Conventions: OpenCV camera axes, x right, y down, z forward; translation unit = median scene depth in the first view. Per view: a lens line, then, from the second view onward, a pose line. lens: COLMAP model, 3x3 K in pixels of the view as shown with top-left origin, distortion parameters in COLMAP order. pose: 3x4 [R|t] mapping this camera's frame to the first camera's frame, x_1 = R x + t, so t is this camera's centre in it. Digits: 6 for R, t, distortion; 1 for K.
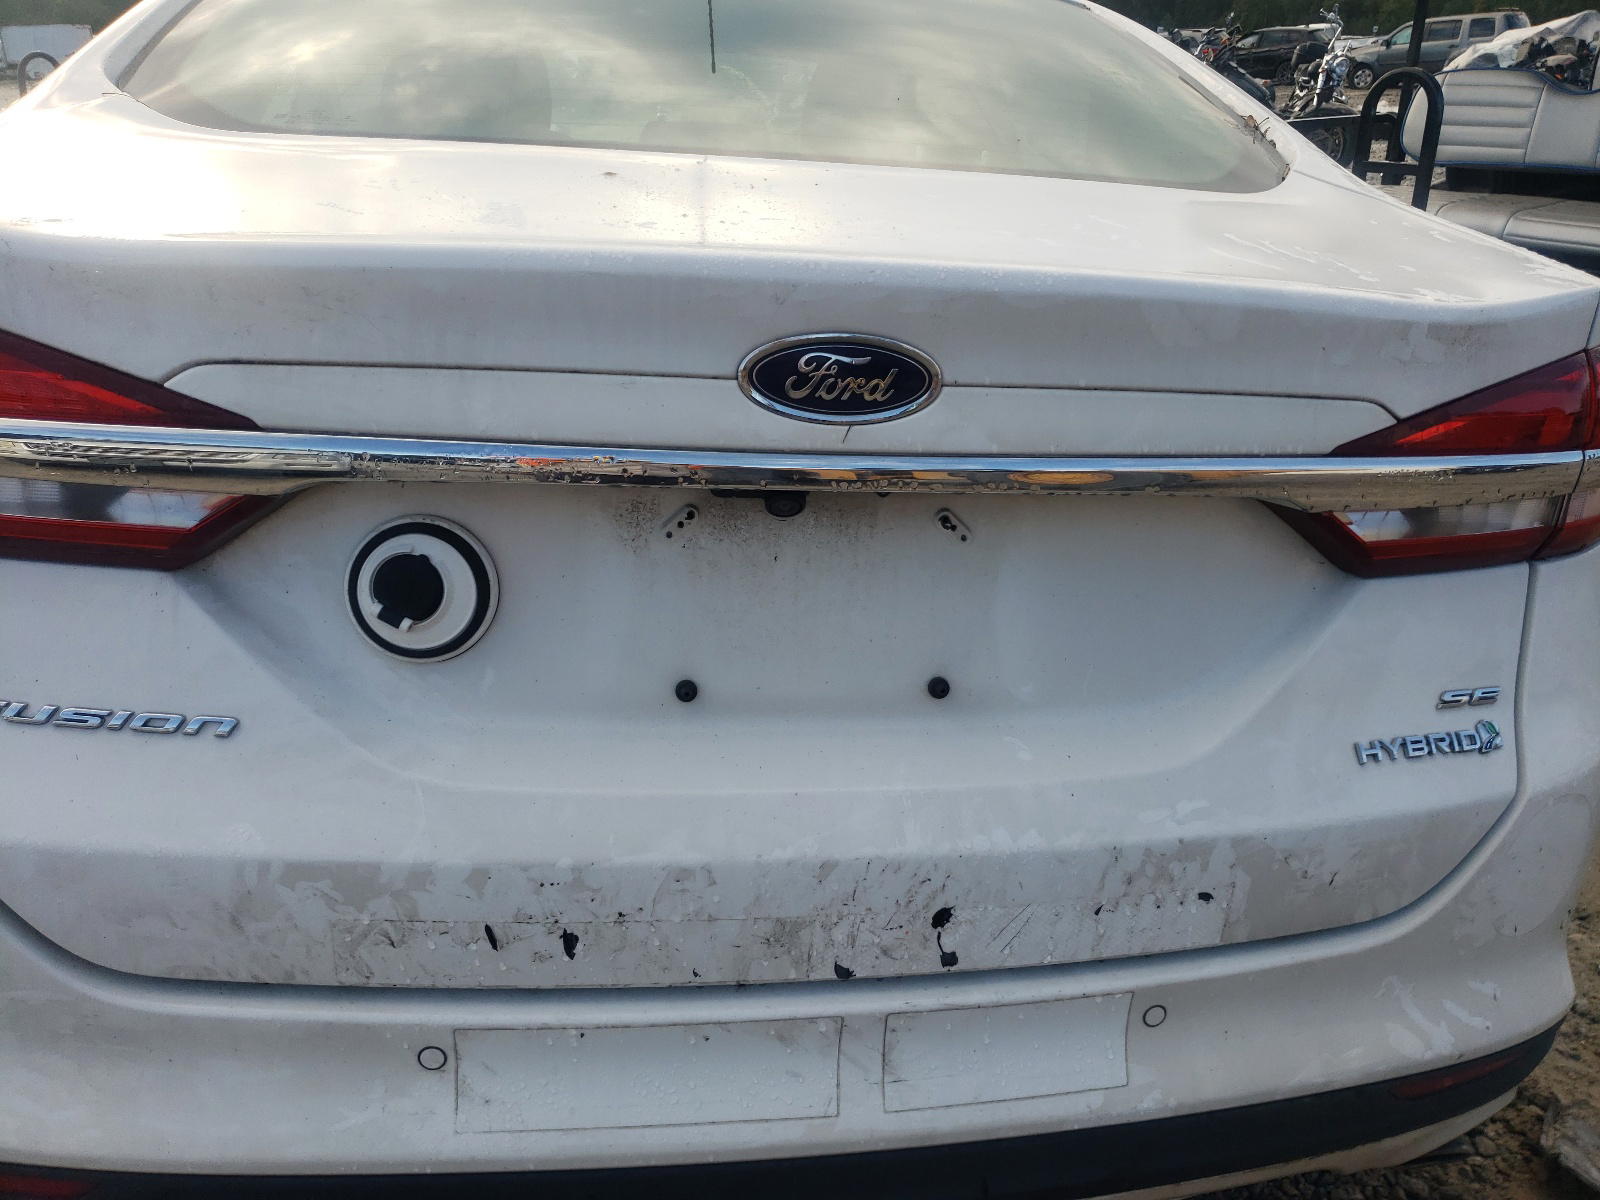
lens RADIAL K [[1237.8, 0, 800.0], [0, 1237.8, 600.0], [0, 0, 1]] dist [0.051920, -0.054517]
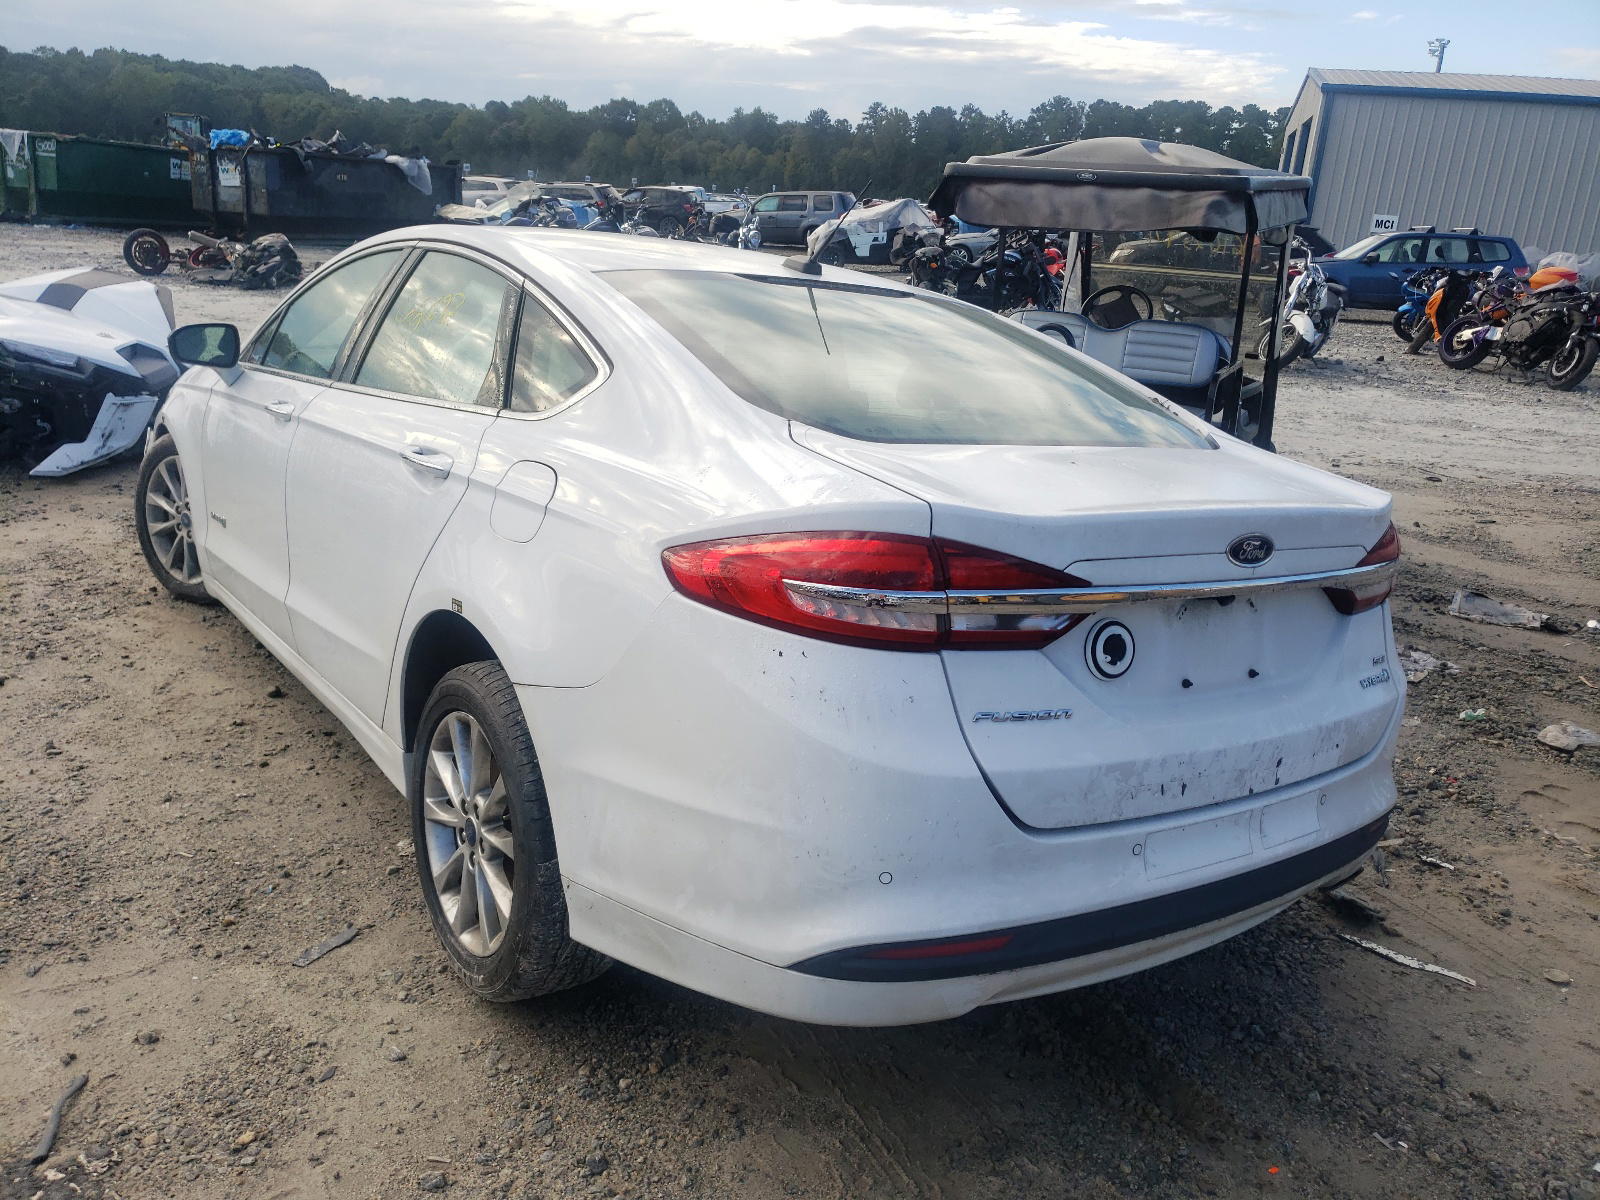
lens RADIAL K [[1237.8, 0, 800.0], [0, 1237.8, 600.0], [0, 0, 1]] dist [0.051920, -0.054517]
pose [[0.889724, -0.076119, 0.450108, -1.834369], [0.117287, 0.991018, -0.064246, -0.017459], [-0.441175, 0.109953, 0.890660, -0.825102]]
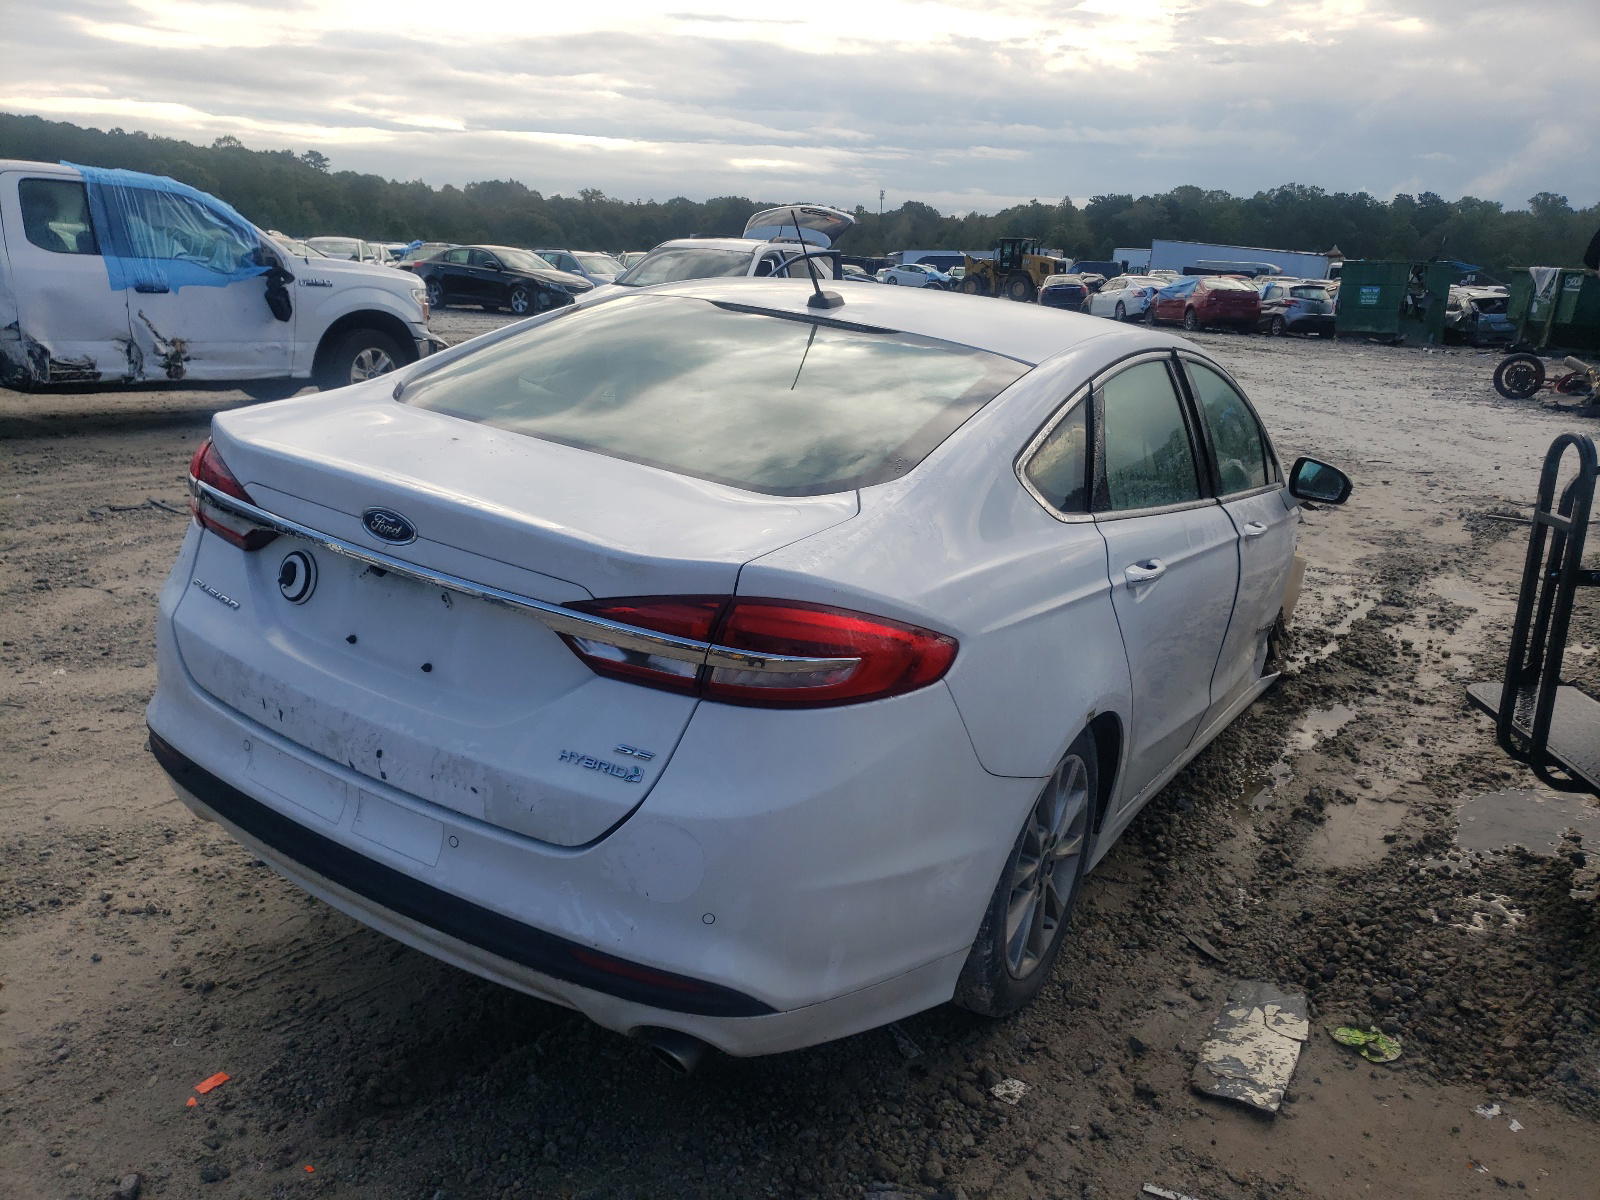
lens RADIAL K [[1237.8, 0, 800.0], [0, 1237.8, 600.0], [0, 0, 1]] dist [0.051920, -0.054517]
pose [[0.759183, 0.206219, -0.617345, 2.131147], [-0.301396, 0.952046, -0.052620, -0.140465], [0.576890, 0.226014, 0.784930, -0.467734]]
